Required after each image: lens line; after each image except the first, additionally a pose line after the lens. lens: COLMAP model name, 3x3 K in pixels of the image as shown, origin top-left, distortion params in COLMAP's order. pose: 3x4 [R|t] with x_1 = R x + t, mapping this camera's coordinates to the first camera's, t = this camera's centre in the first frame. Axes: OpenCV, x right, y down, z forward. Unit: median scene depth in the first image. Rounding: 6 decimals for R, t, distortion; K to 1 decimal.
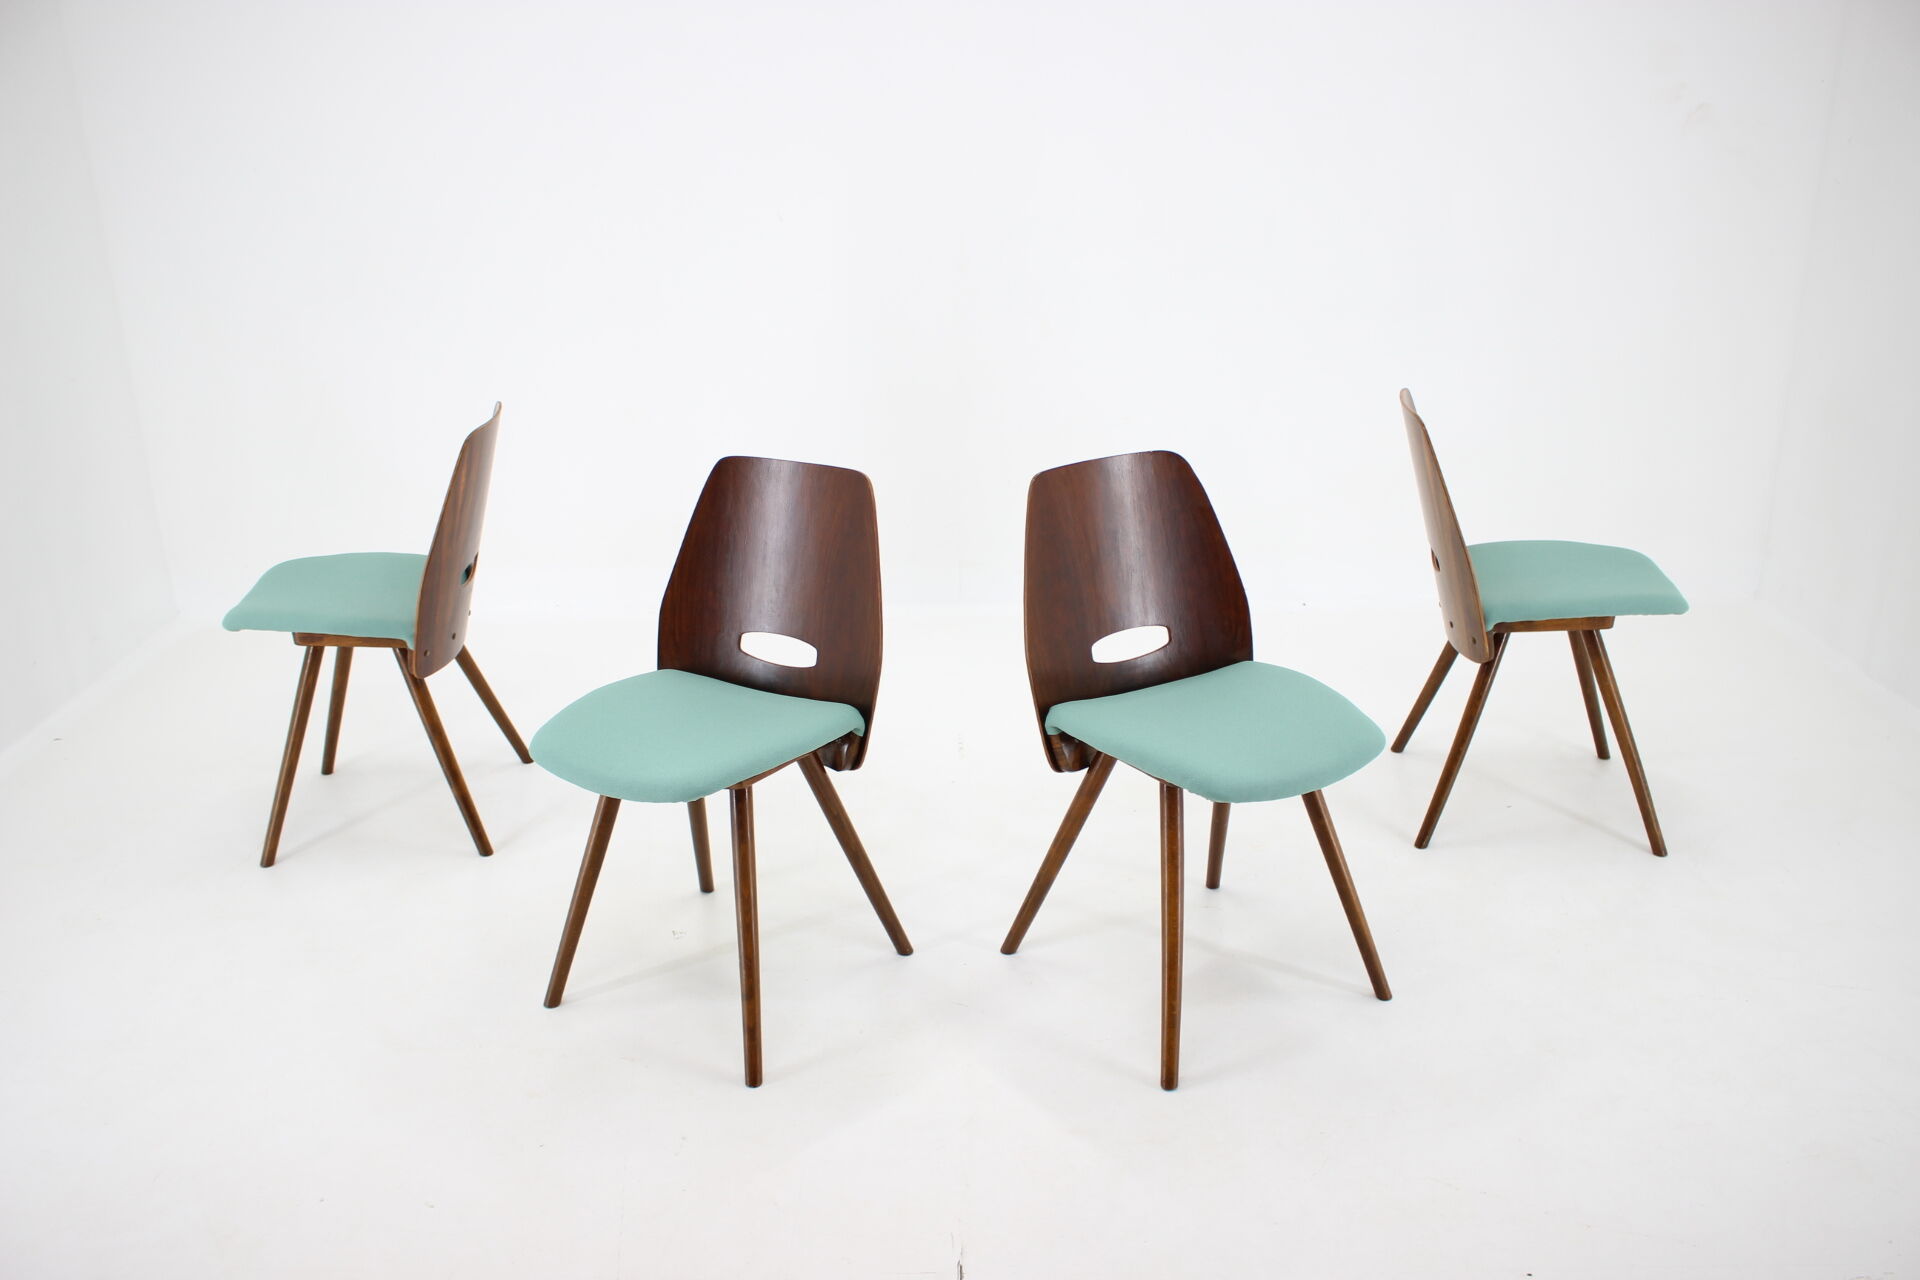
lens RADIAL K [[1606.2, 0, 960.0], [0, 1606.2, 640.0], [0, 0, 1]] dist [-0.147796, 0.102303]
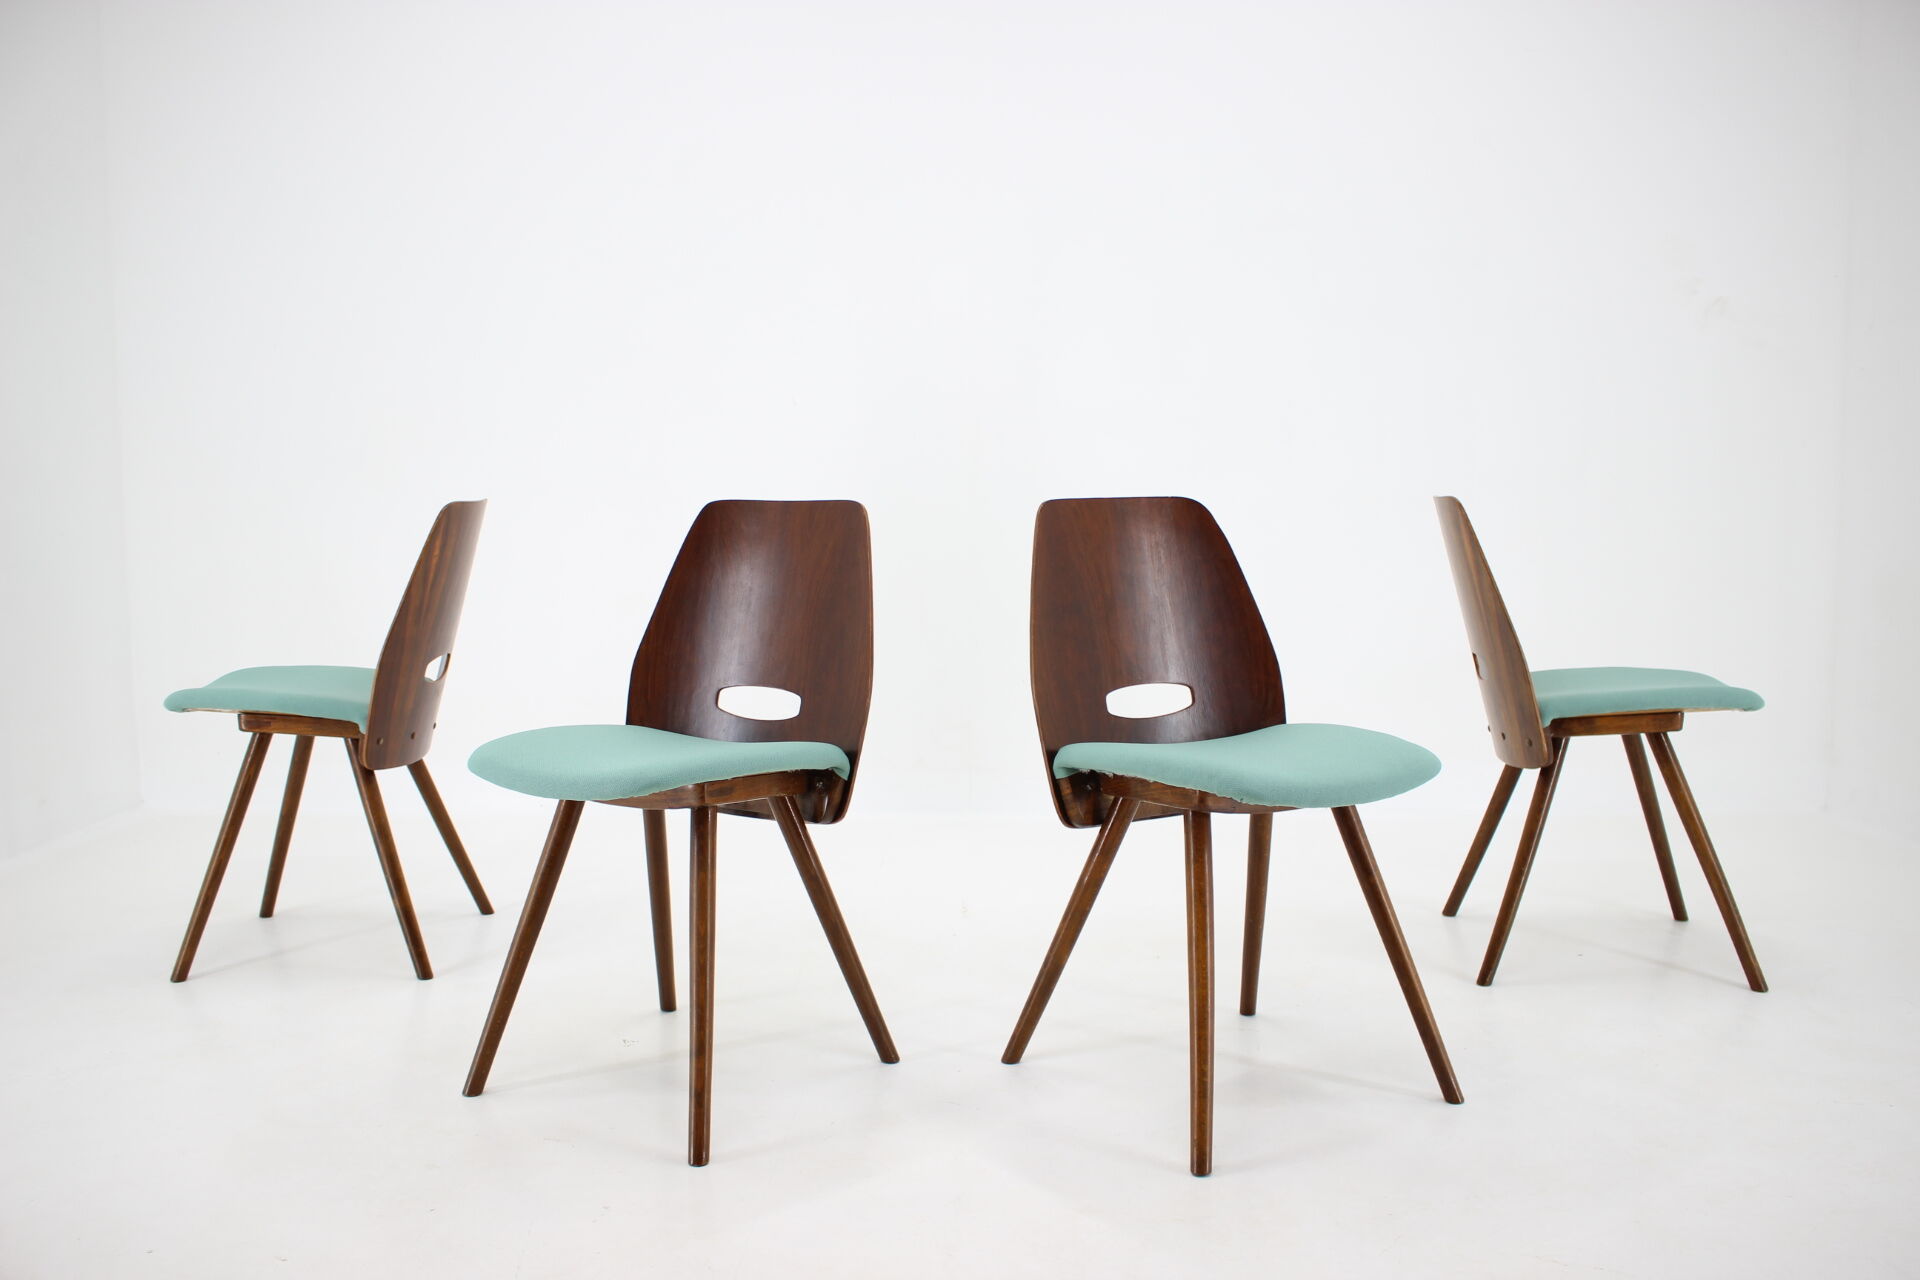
lens RADIAL K [[1606.2, 0, 960.0], [0, 1606.2, 640.0], [0, 0, 1]] dist [-0.147796, 0.102303]
pose [[0.999729, 0.014794, -0.017958, 0.015492], [-0.018962, 0.965314, -0.260401, 0.203480], [0.013483, 0.260671, 0.965334, 0.120352]]
